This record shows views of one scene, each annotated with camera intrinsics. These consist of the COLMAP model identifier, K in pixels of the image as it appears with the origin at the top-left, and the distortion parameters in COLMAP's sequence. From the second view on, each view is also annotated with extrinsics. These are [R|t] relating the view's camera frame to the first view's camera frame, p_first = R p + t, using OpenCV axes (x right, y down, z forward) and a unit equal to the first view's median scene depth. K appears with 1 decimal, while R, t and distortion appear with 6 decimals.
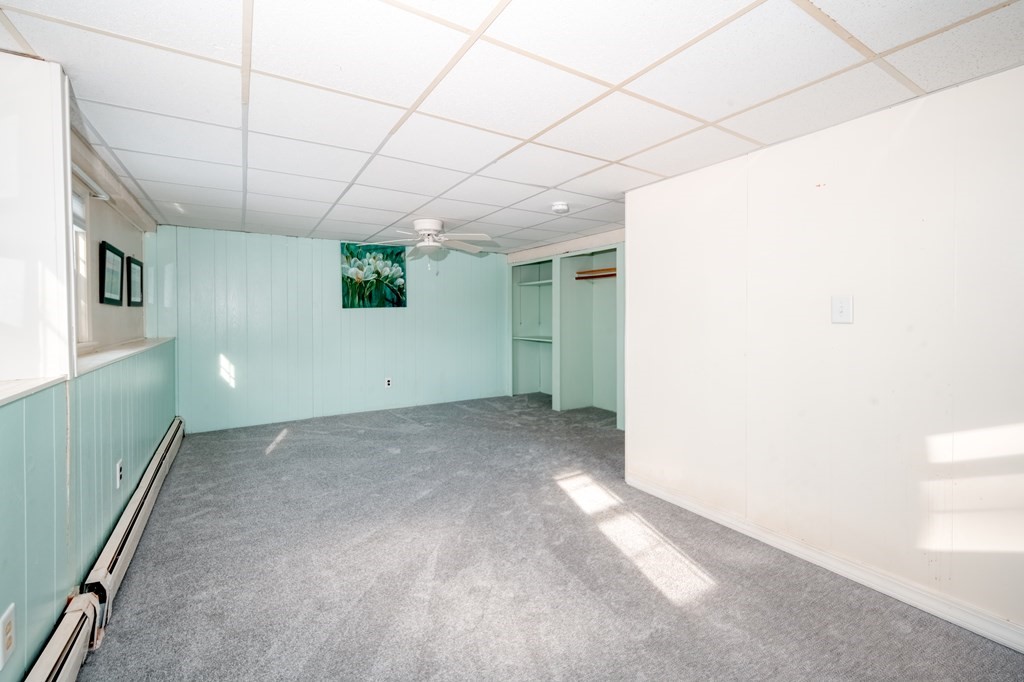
lens RADIAL K [[430.4, 0, 510.6], [0, 430.4, 336.5], [0, 0, 1]] dist [0.000438, -0.000700]
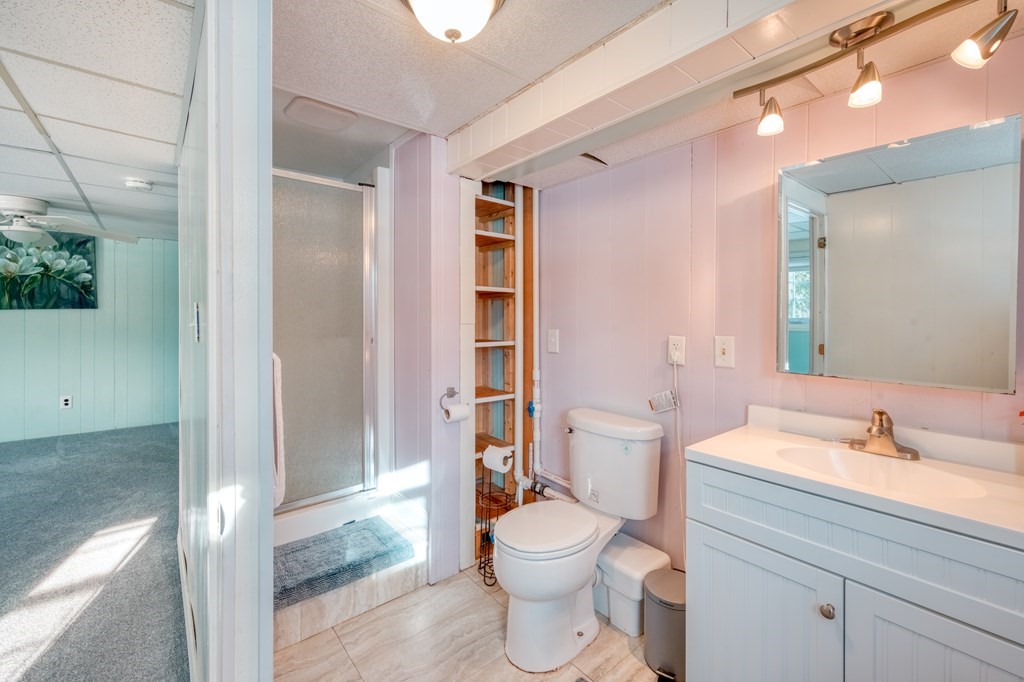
lens RADIAL K [[430.4, 0, 511.7], [0, 430.4, 332.0], [0, 0, 1]] dist [0.000438, -0.000700]
pose [[0.990759, 0.000166, 0.135632, 0.439894], [0.001338, 0.999939, -0.010992, -0.014333], [-0.135625, 0.011072, 0.990698, 0.086950]]
